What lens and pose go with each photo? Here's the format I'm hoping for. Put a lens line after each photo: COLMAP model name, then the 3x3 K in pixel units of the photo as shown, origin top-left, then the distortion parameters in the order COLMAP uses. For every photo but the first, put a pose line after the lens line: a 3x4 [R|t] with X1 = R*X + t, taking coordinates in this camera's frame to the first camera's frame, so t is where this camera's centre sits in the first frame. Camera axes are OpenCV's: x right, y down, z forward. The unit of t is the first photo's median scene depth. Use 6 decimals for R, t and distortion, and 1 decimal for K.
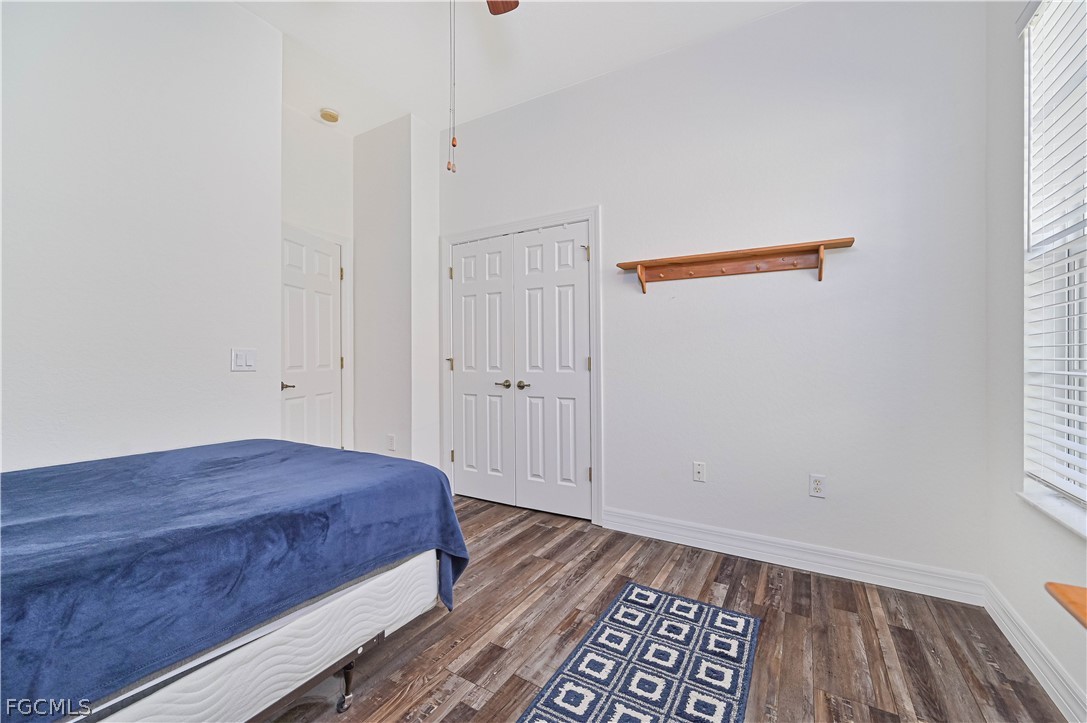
lens RADIAL K [[433.2, 0, 544.9], [0, 433.2, 353.3], [0, 0, 1]] dist [-0.001419, -0.000051]
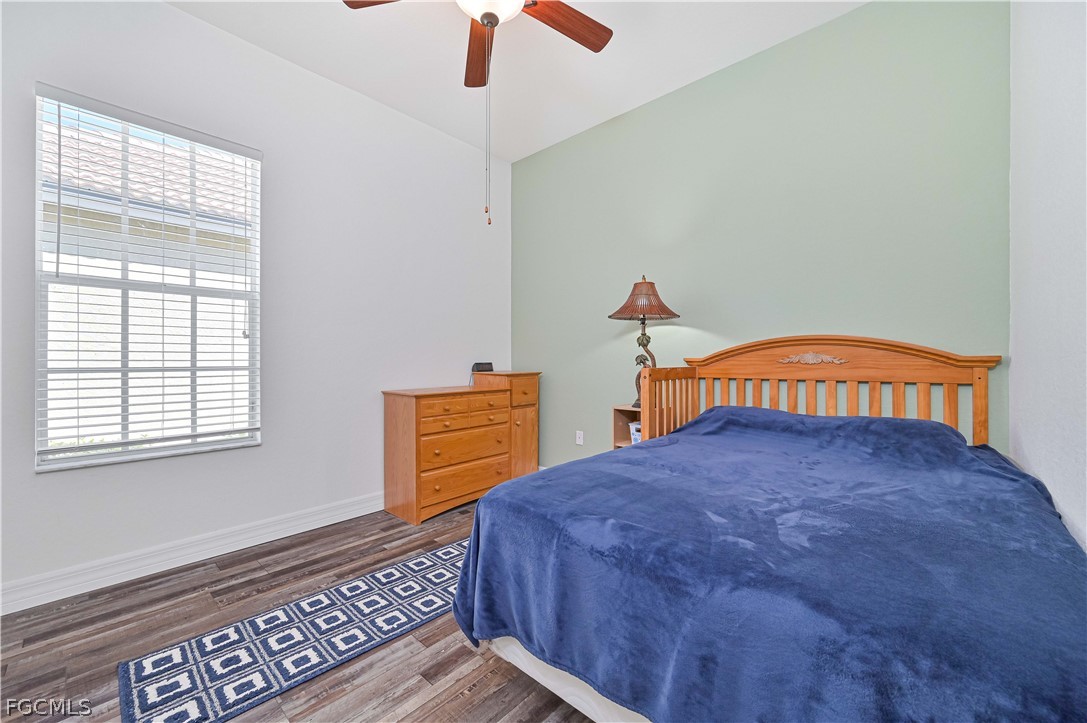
lens RADIAL K [[433.2, 0, 544.9], [0, 433.2, 353.3], [0, 0, 1]] dist [-0.001419, -0.000051]
pose [[-0.980527, 0.006450, 0.196281, -0.541449], [0.000813, 0.999585, -0.028785, 0.026379], [-0.196385, -0.028065, -0.980125, 1.889042]]
